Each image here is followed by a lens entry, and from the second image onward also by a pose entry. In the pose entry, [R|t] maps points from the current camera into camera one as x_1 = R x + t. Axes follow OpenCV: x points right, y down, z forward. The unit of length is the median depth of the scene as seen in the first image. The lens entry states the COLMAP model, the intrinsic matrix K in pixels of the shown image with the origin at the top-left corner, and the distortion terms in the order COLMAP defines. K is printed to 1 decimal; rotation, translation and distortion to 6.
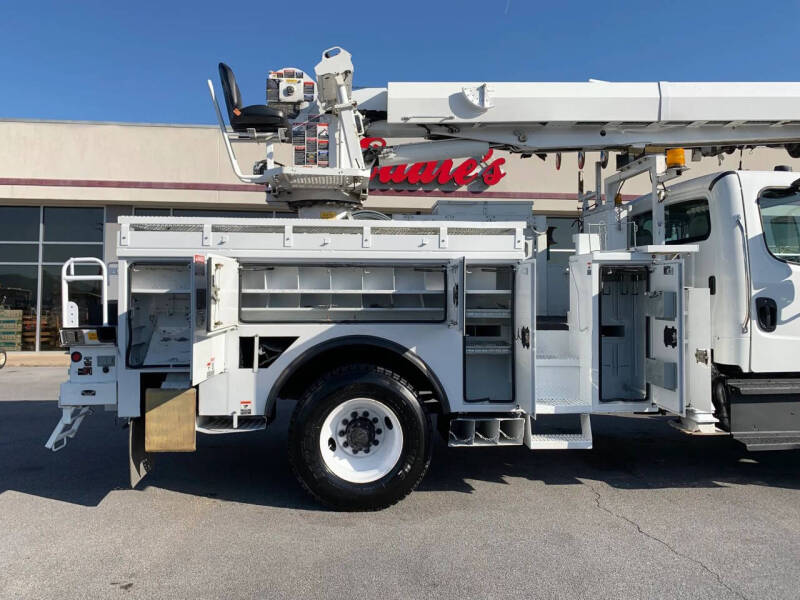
lens RADIAL K [[627.2, 0, 400.0], [0, 627.2, 300.0], [0, 0, 1]] dist [0.003307, 0.002085]
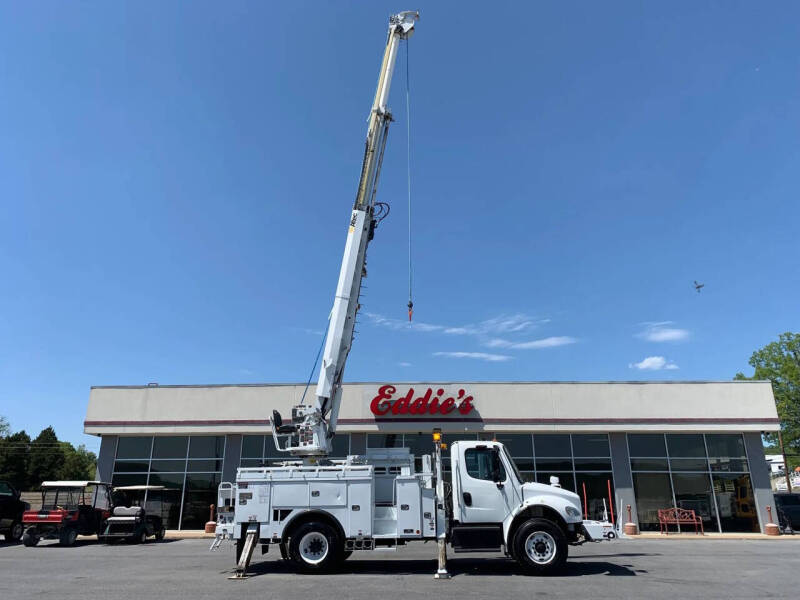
lens RADIAL K [[634.3, 0, 394.3], [0, 634.3, 297.2], [0, 0, 1]] dist [0.036250, 0.003444]
pose [[0.985640, -0.063278, -0.156558, 0.797686], [0.015621, 0.957325, -0.288590, -0.022107], [0.168139, 0.282000, 0.944566, -1.927833]]
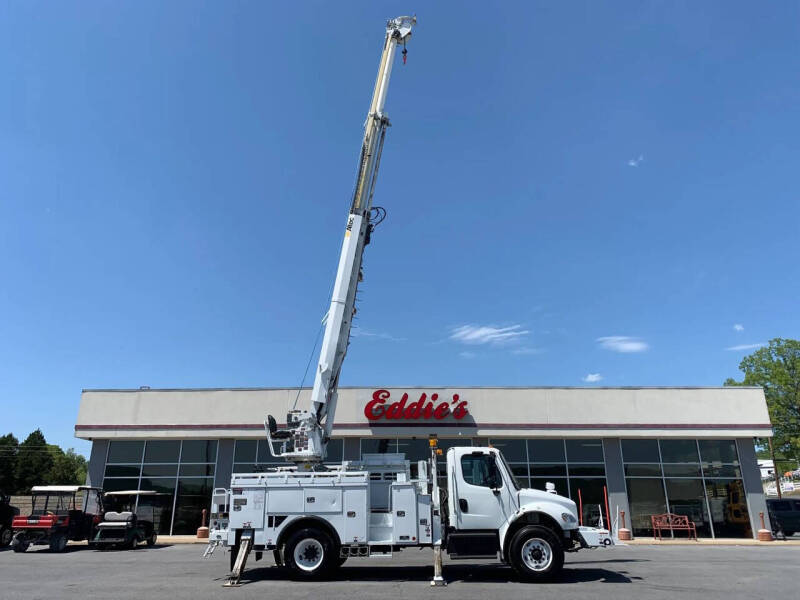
lens RADIAL K [[634.3, 0, 394.3], [0, 634.3, 297.2], [0, 0, 1]] dist [0.036250, 0.003444]
pose [[0.987795, -0.058895, -0.144197, 0.776105], [0.014113, 0.955793, -0.293700, -0.032178], [0.155120, 0.288080, 0.944959, -1.923652]]
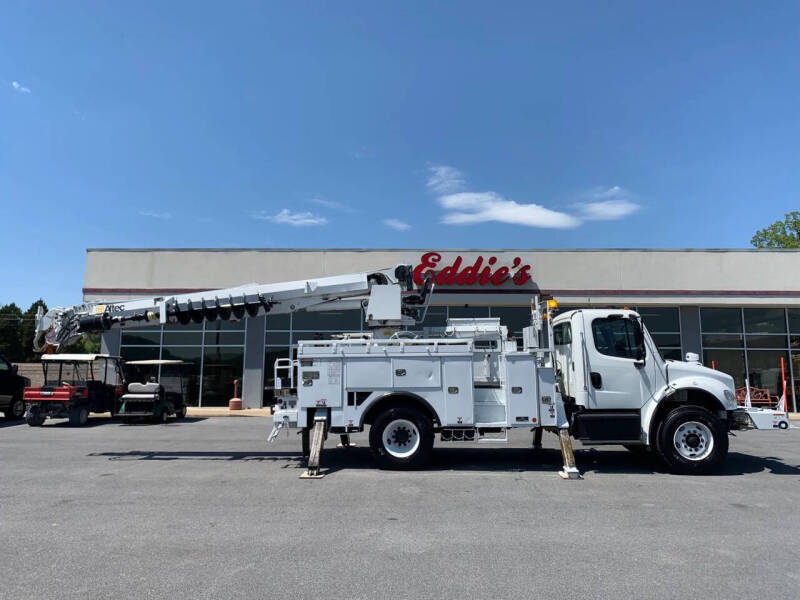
lens RADIAL K [[626.6, 0, 400.0], [0, 626.6, 300.0], [0, 0, 1]] dist [0.081486, -0.065080]
pose [[0.990131, -0.024677, -0.137958, 0.251590], [0.010825, 0.994902, -0.100265, -0.042690], [0.139729, 0.097782, 0.985350, -1.237816]]
